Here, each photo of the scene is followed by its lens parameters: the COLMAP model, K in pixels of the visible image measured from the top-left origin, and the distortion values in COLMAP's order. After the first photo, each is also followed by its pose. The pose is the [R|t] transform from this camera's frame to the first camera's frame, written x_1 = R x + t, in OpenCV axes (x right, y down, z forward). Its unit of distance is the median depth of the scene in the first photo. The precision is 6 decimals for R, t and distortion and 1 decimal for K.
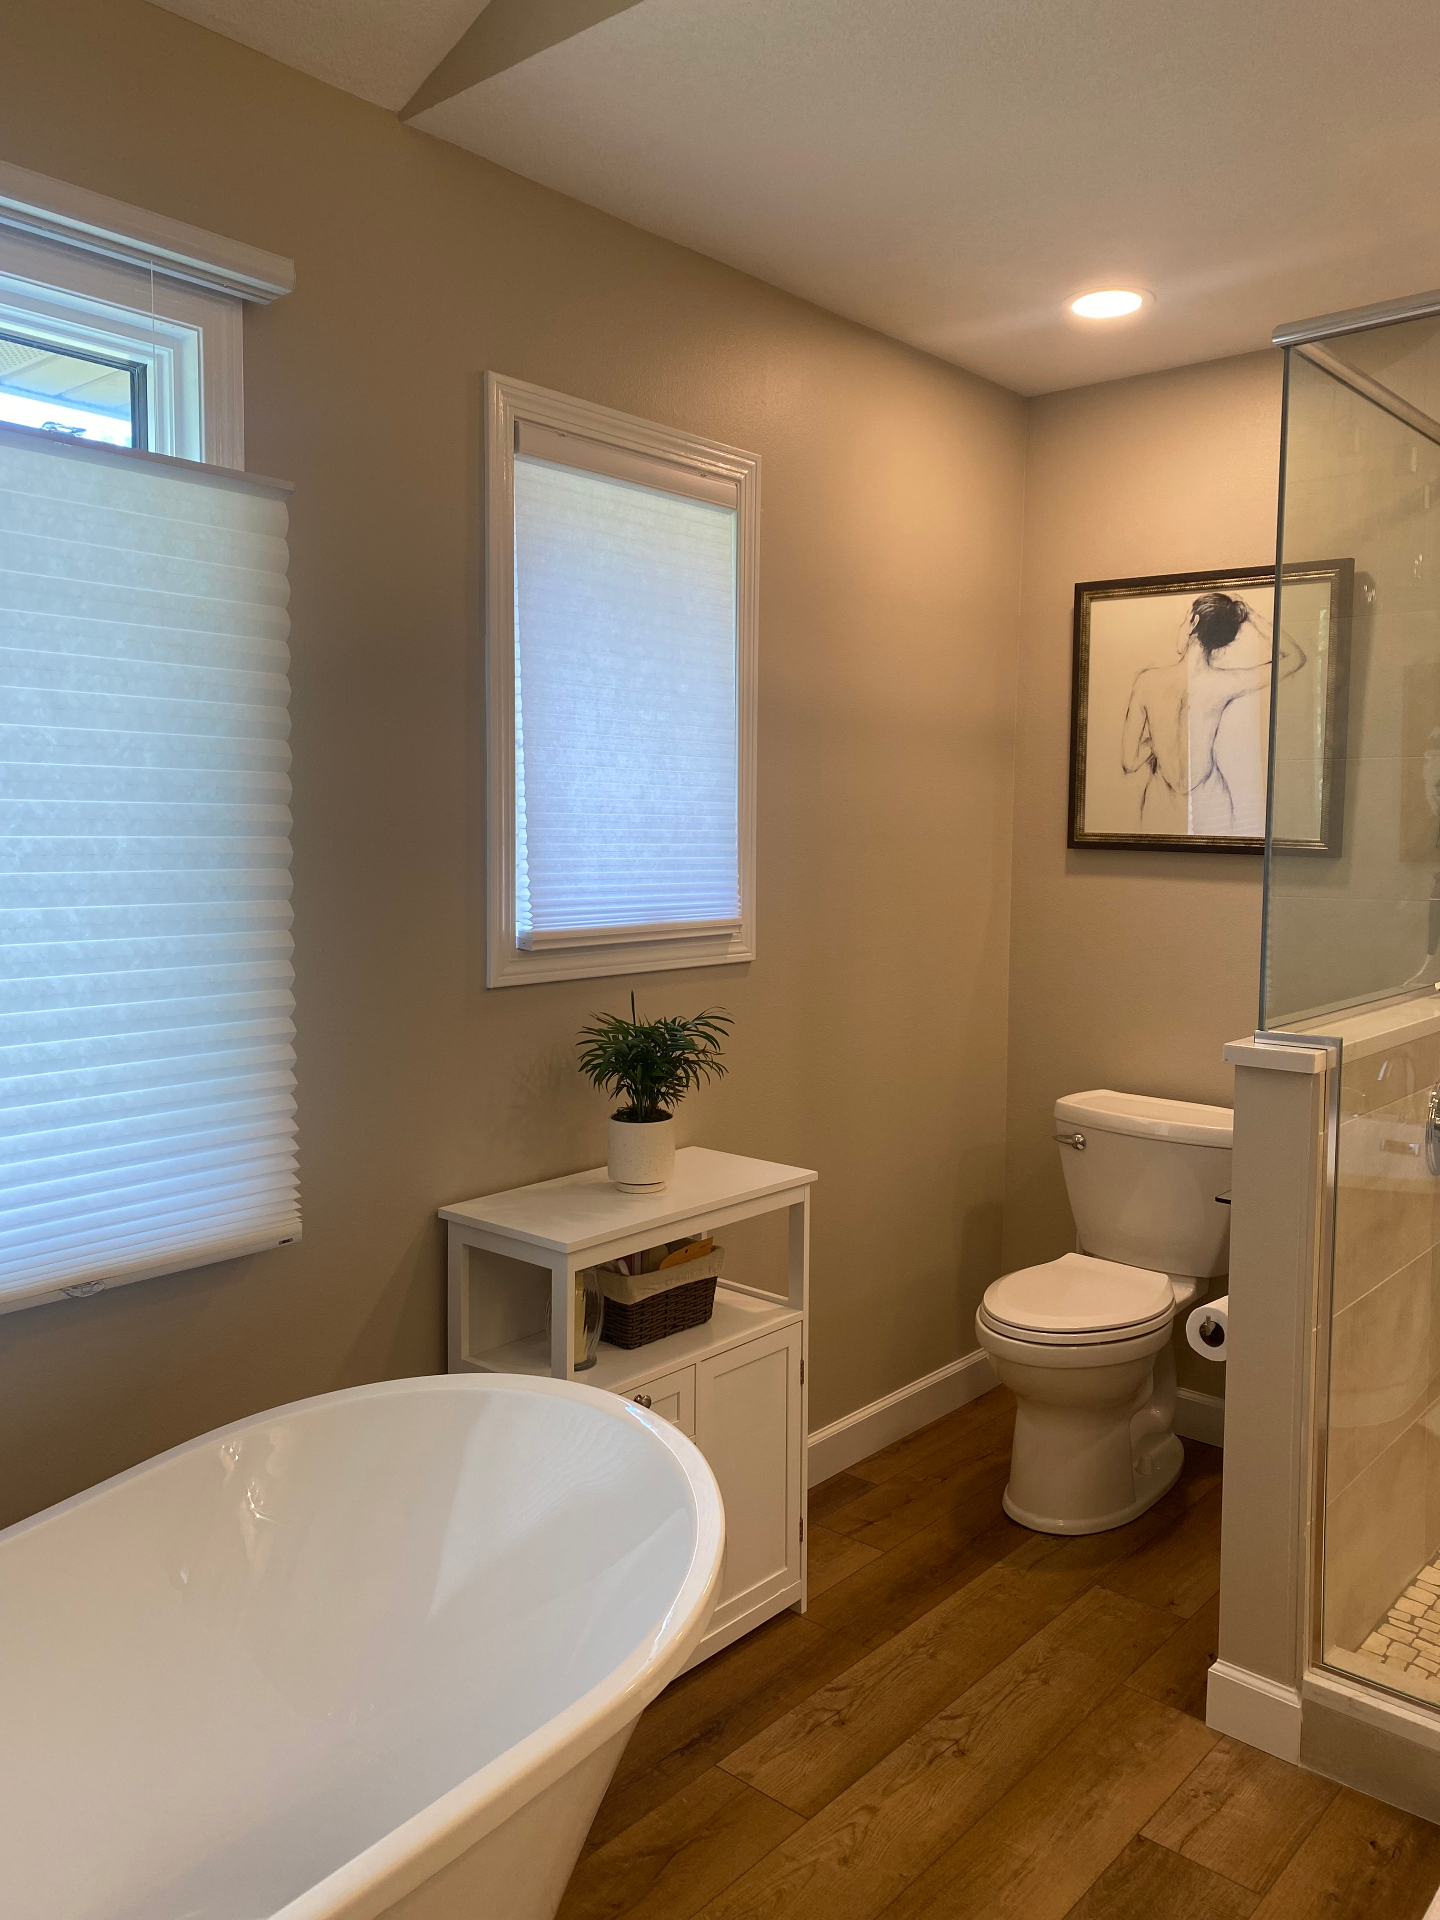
lens RADIAL K [[1467.8, 0, 725.1], [0, 1467.8, 935.7], [0, 0, 1]] dist [0.025135, -0.010040]
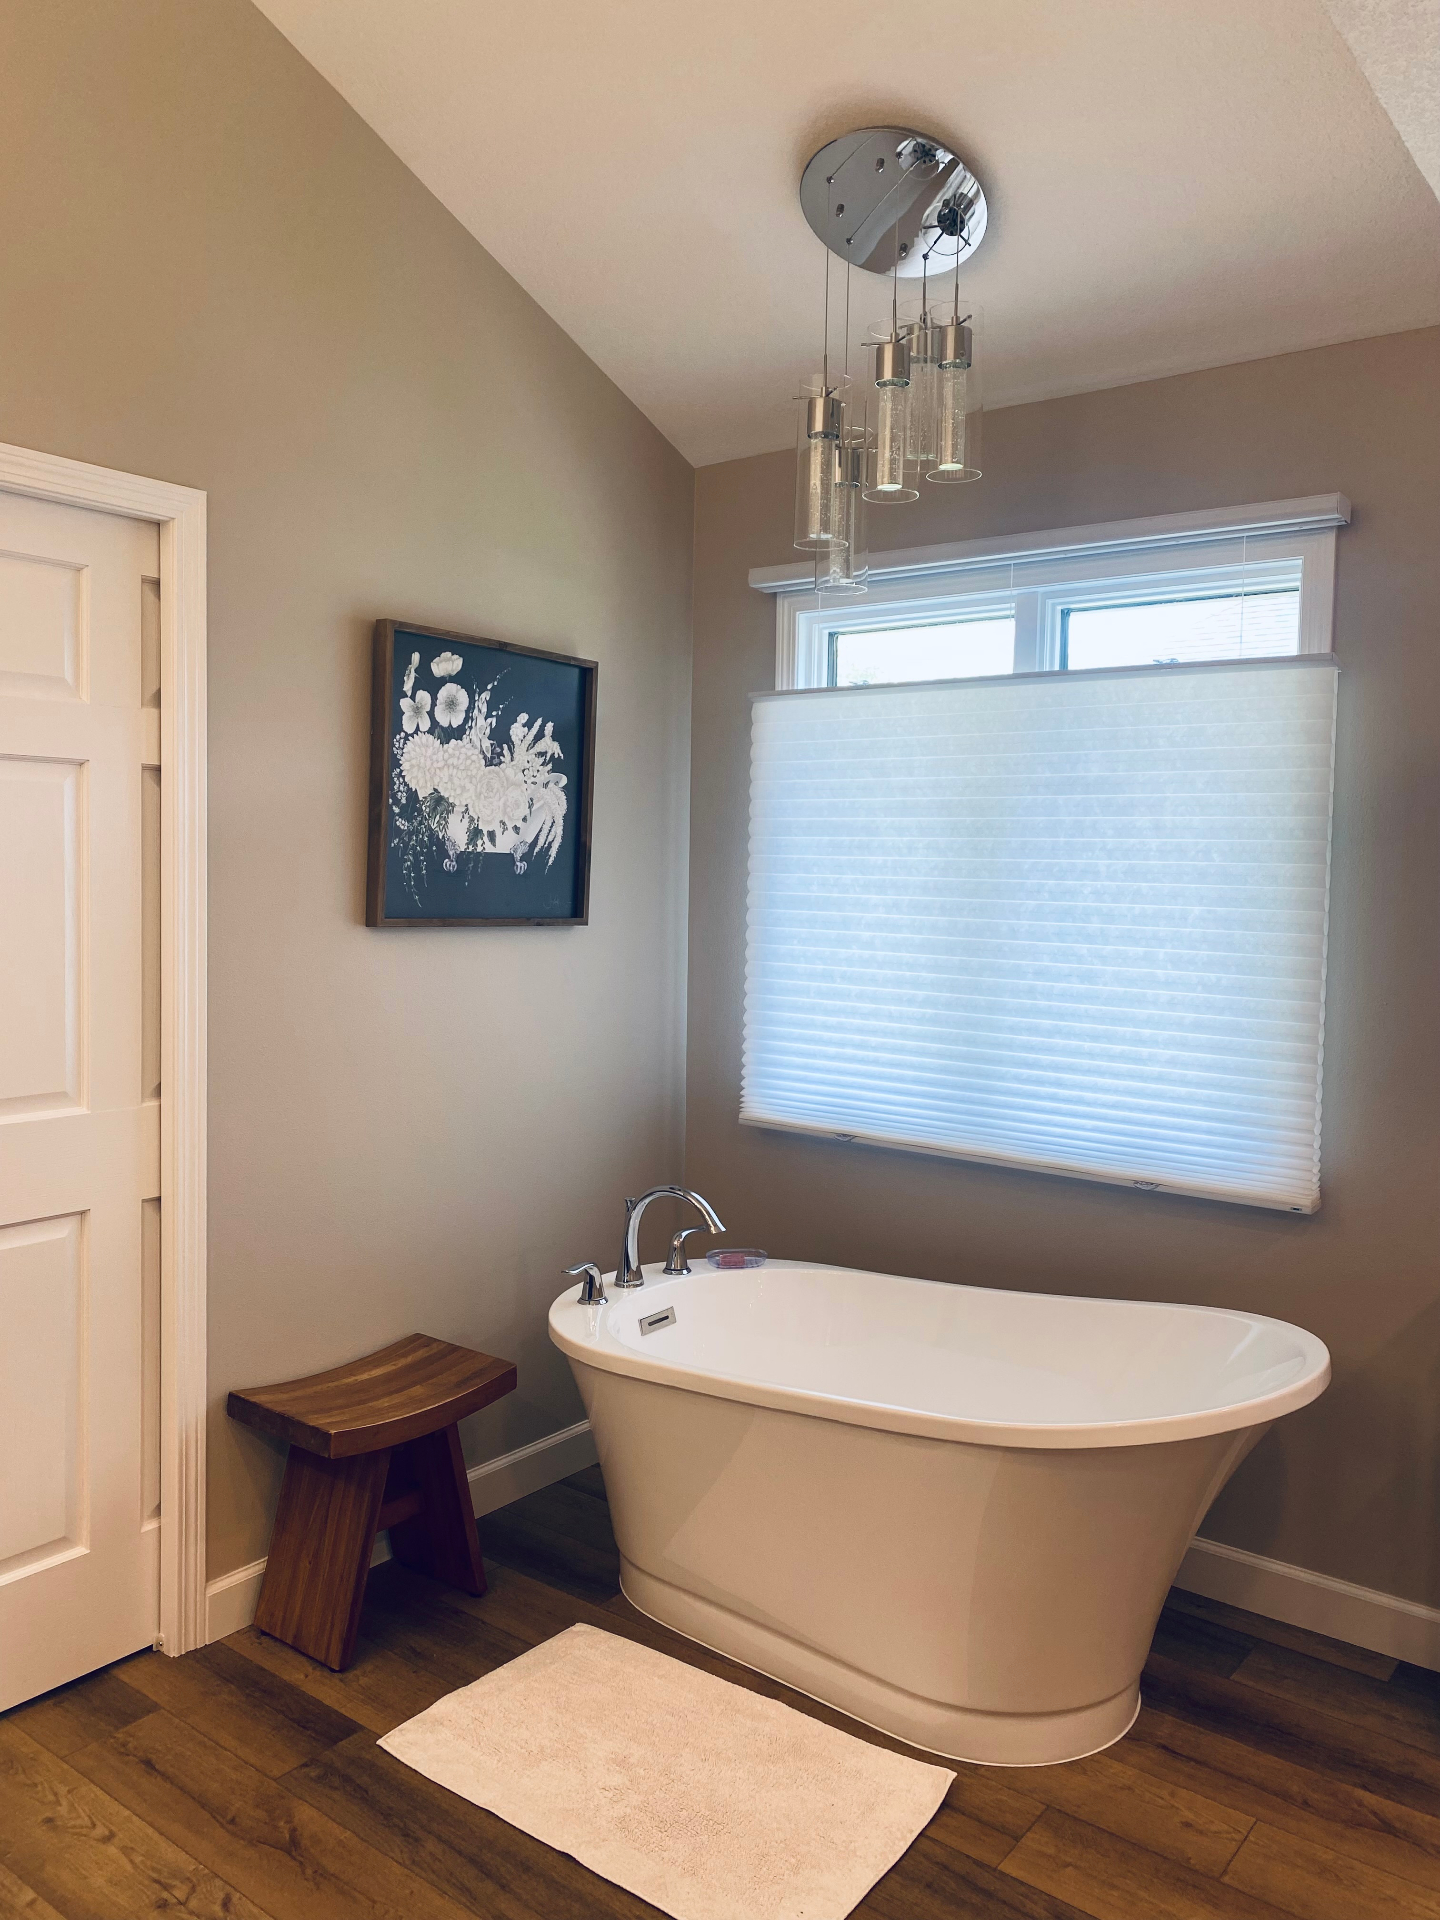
lens RADIAL K [[1467.8, 0, 725.1], [0, 1467.8, 935.7], [0, 0, 1]] dist [0.025135, -0.010040]
pose [[0.056692, 0.043493, -0.997444, 1.135435], [-0.092148, 0.995014, 0.038149, -0.051666], [0.994130, 0.089749, 0.060417, 0.418377]]
